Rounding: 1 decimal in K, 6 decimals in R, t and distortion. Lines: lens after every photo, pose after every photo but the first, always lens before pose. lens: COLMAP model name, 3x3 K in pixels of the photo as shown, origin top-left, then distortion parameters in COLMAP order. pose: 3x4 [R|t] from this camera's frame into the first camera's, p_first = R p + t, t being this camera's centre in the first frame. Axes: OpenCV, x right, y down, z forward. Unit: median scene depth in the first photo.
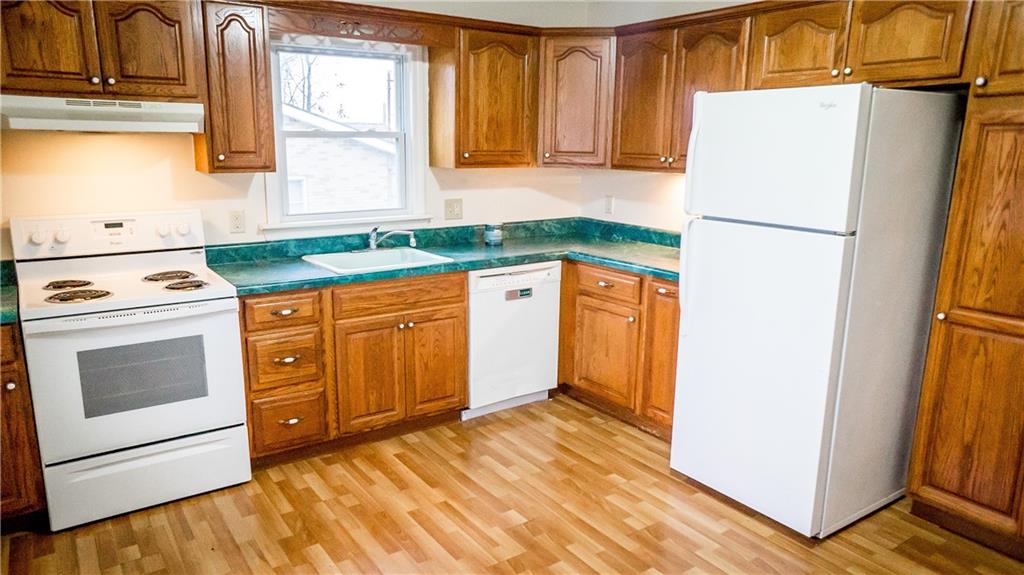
lens RADIAL K [[688.8, 0, 504.0], [0, 688.8, 295.6], [0, 0, 1]] dist [-0.060531, 0.065075]
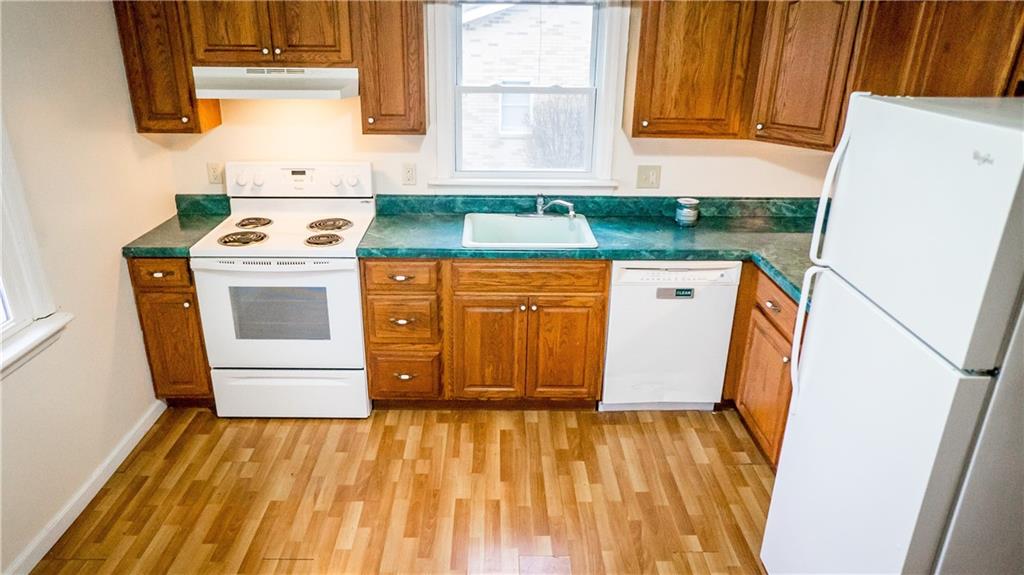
lens RADIAL K [[688.8, 0, 505.5], [0, 688.8, 295.0], [0, 0, 1]] dist [-0.060531, 0.065075]
pose [[0.830896, 0.212932, -0.514074, 0.335307], [-0.127331, 0.972129, 0.196857, -0.166072], [0.541663, -0.098111, 0.834851, 0.195630]]
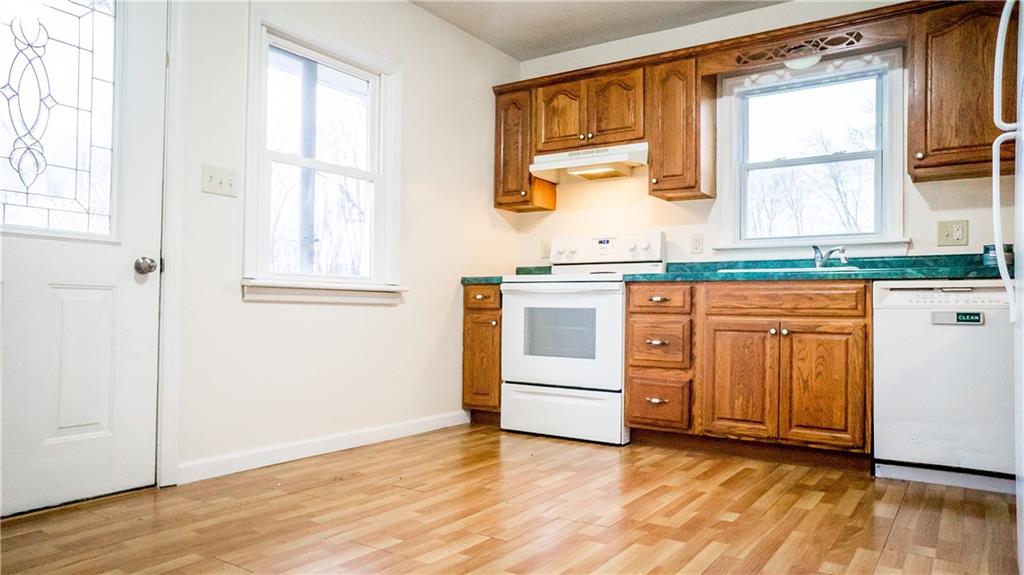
lens RADIAL K [[688.8, 0, 504.2], [0, 688.8, 297.9], [0, 0, 1]] dist [-0.060531, 0.065075]
pose [[0.353606, -0.017728, -0.935227, 0.625062], [-0.212450, 0.972169, -0.098754, 0.178315], [0.910949, 0.233609, 0.339998, 0.350345]]
